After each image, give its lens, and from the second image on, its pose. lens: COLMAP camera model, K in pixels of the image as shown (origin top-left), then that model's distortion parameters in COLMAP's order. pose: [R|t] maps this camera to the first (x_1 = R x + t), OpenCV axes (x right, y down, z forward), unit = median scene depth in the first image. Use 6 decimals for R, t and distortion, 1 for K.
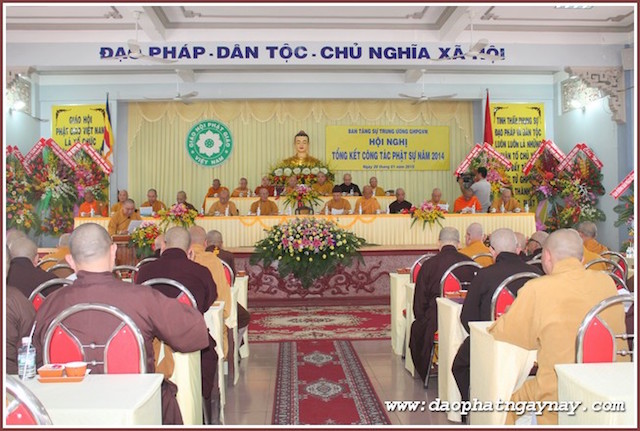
lens RADIAL K [[636.5, 0, 320.0], [0, 636.5, 215.5], [0, 0, 1]] dist [-0.145762, 0.169038]
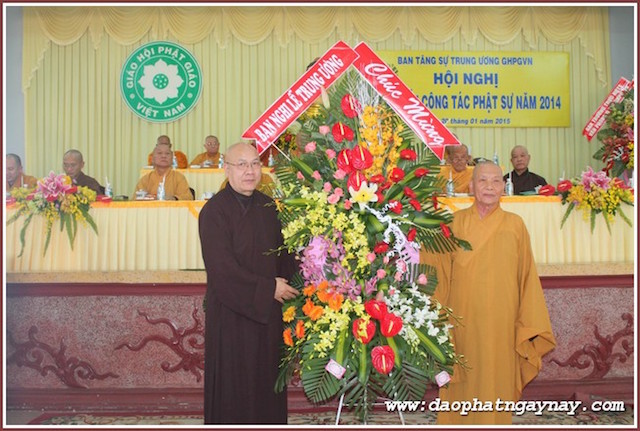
lens RADIAL K [[710.2, 0, 320.0], [0, 710.2, 215.5], [0, 0, 1]] dist [-0.081305, 0.032691]
pose [[0.999847, -0.001446, -0.017427, -0.016906], [0.001557, 0.999978, 0.006370, 0.006395], [0.017418, -0.006396, 0.999828, 0.362998]]
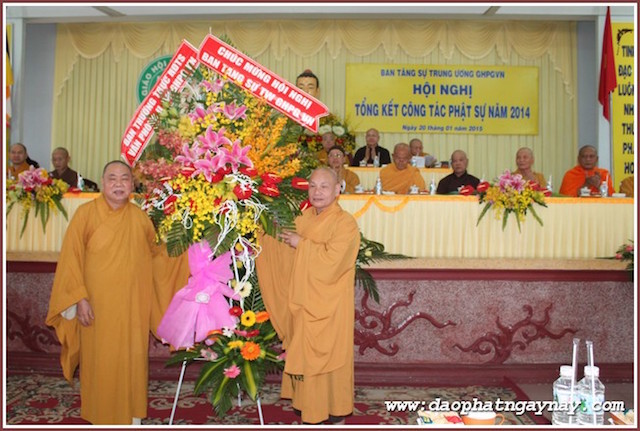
lens RADIAL K [[636.5, 0, 320.0], [0, 636.5, 215.5], [0, 0, 1]] dist [-0.145762, 0.169038]
pose [[0.995329, 0.022075, -0.093979, 0.048965], [-0.021055, 0.999708, 0.011829, 0.007523], [0.094212, -0.009796, 0.995504, 0.366686]]
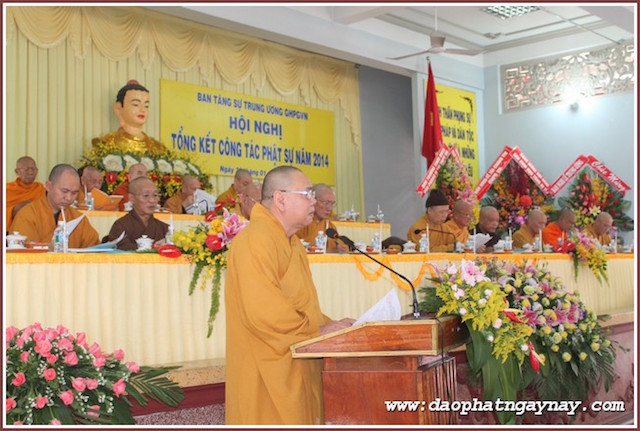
lens RADIAL K [[813.2, 0, 320.0], [0, 813.2, 215.5], [0, 0, 1]] dist [-0.068400, 0.046452]
pose [[0.716436, 0.042784, 0.696340, -0.349356], [0.007663, 0.997575, -0.069176, 0.008065], [-0.697611, 0.054896, 0.714370, 0.498321]]
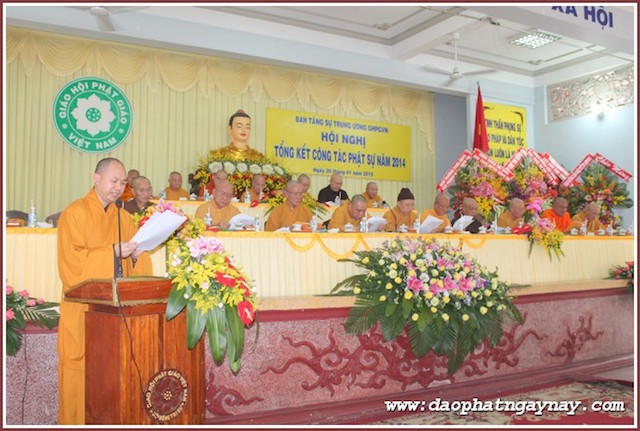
lens RADIAL K [[580.0, 0, 320.0], [0, 580.0, 215.5], [0, 0, 1]] dist [-0.140546, 0.122764]
pose [[0.898339, 0.035126, 0.437896, -0.223979], [-0.016325, 0.998779, -0.046626, 0.006439], [-0.438999, 0.034738, 0.897816, 0.425936]]
